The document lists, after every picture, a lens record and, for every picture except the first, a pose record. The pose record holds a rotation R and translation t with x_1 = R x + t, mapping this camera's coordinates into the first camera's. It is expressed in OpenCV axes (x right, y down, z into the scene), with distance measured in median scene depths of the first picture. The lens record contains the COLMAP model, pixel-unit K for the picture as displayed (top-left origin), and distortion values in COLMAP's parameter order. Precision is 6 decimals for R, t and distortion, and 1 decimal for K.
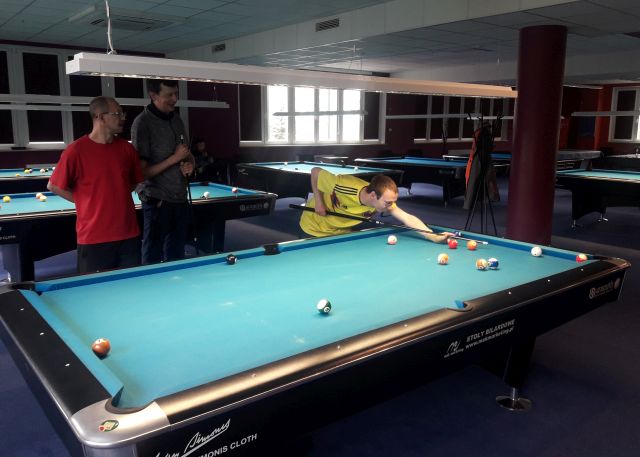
lens RADIAL K [[540.5, 0, 320.0], [0, 540.5, 228.5], [0, 0, 1]] dist [0.100623, -0.183444]
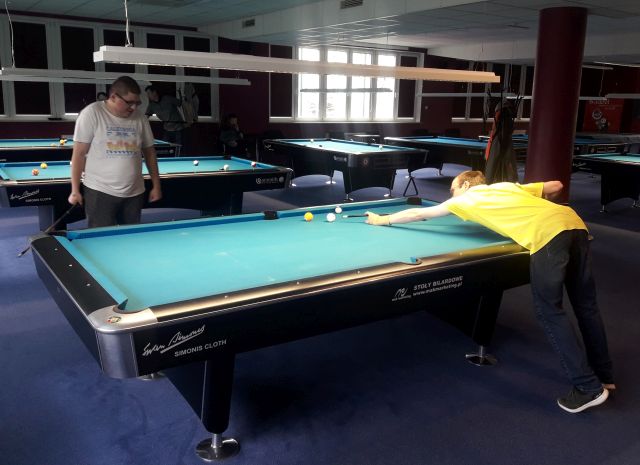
lens RADIAL K [[573.6, 0, 318.6], [0, 573.6, 222.1], [0, 0, 1]] dist [0.146278, -0.287653]
pose [[0.996579, 0.034204, -0.075233, 0.050065], [-0.032765, 0.999257, 0.020281, 0.013096], [0.075871, -0.017746, 0.996960, -0.092574]]
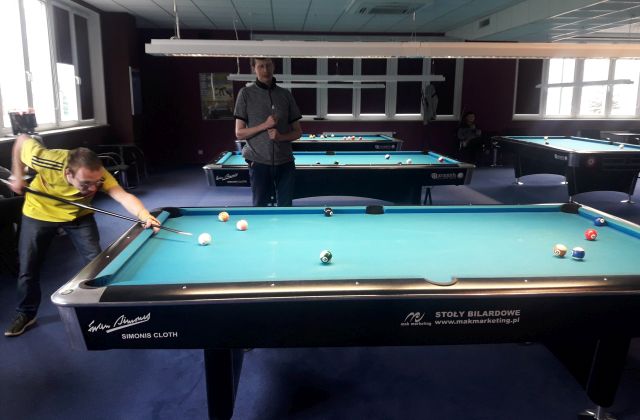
lens RADIAL K [[511.4, 0, 318.4], [0, 511.4, 197.5], [0, 0, 1]] dist [0.087615, -0.142625]
pose [[0.819567, 0.103339, -0.563588, 0.195554], [-0.104838, 0.994042, 0.029811, -0.001642], [0.563311, 0.034653, 0.825518, 0.044999]]
